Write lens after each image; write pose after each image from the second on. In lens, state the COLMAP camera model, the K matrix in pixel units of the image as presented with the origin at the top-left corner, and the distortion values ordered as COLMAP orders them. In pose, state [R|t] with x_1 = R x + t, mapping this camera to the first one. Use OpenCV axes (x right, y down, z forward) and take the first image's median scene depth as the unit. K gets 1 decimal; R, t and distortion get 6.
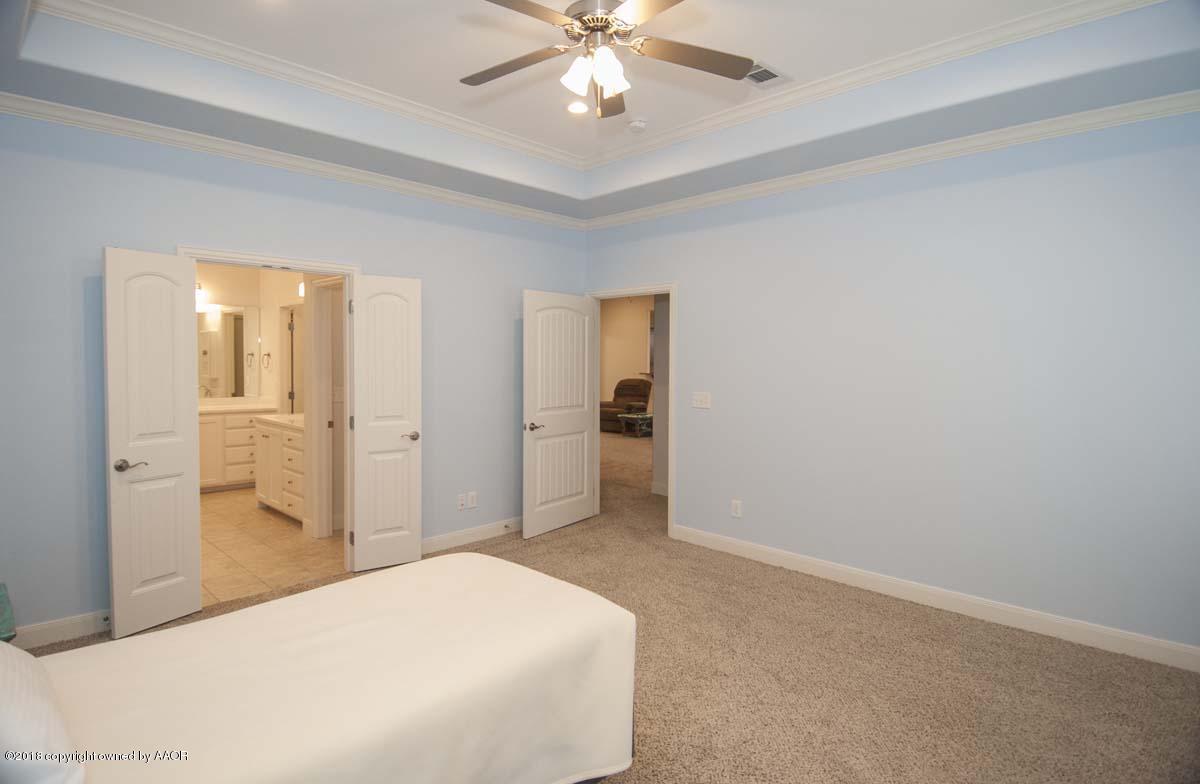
lens RADIAL K [[642.6, 0, 600.7], [0, 642.6, 383.8], [0, 0, 1]] dist [0.043016, -0.049300]
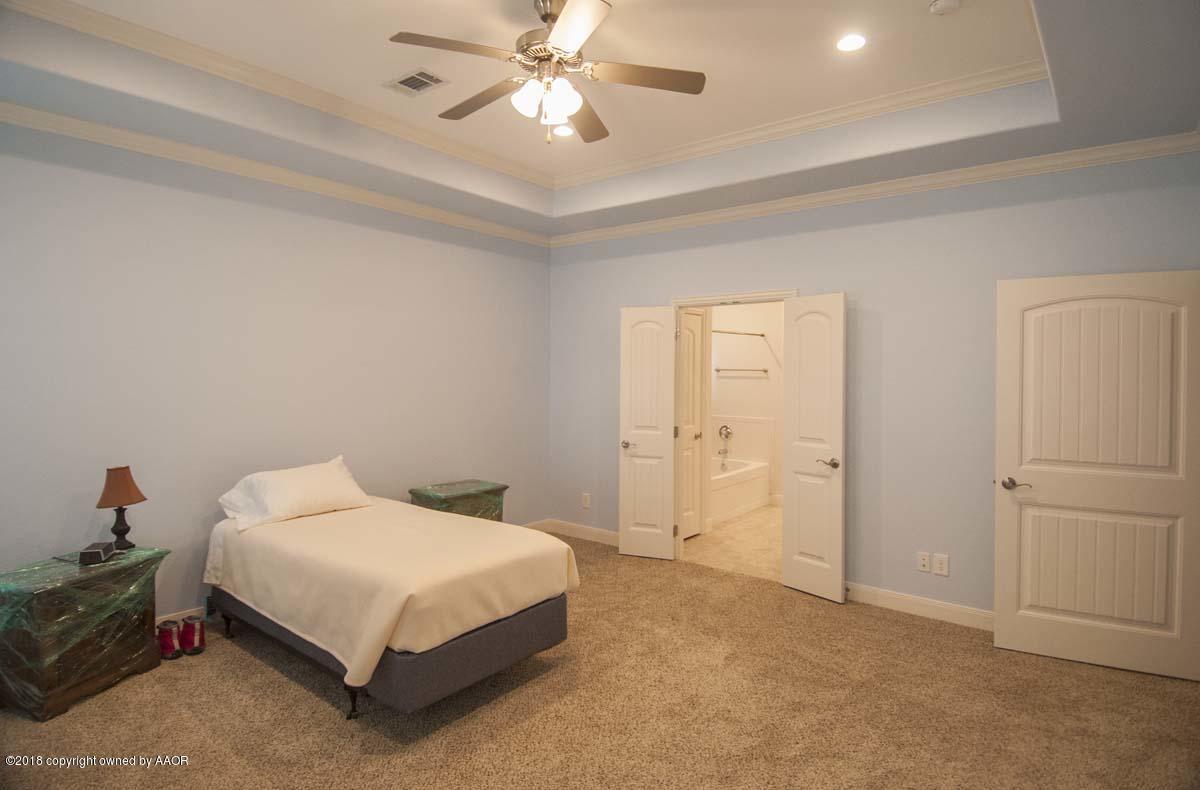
lens RADIAL K [[634.5, 0, 594.8], [0, 634.5, 380.6], [0, 0, 1]] dist [0.043279, -0.048061]
pose [[0.090312, 0.008137, -0.995880, 0.524709], [-0.051834, 0.998650, 0.003459, -0.020081], [0.994564, 0.051308, 0.090612, 0.511148]]
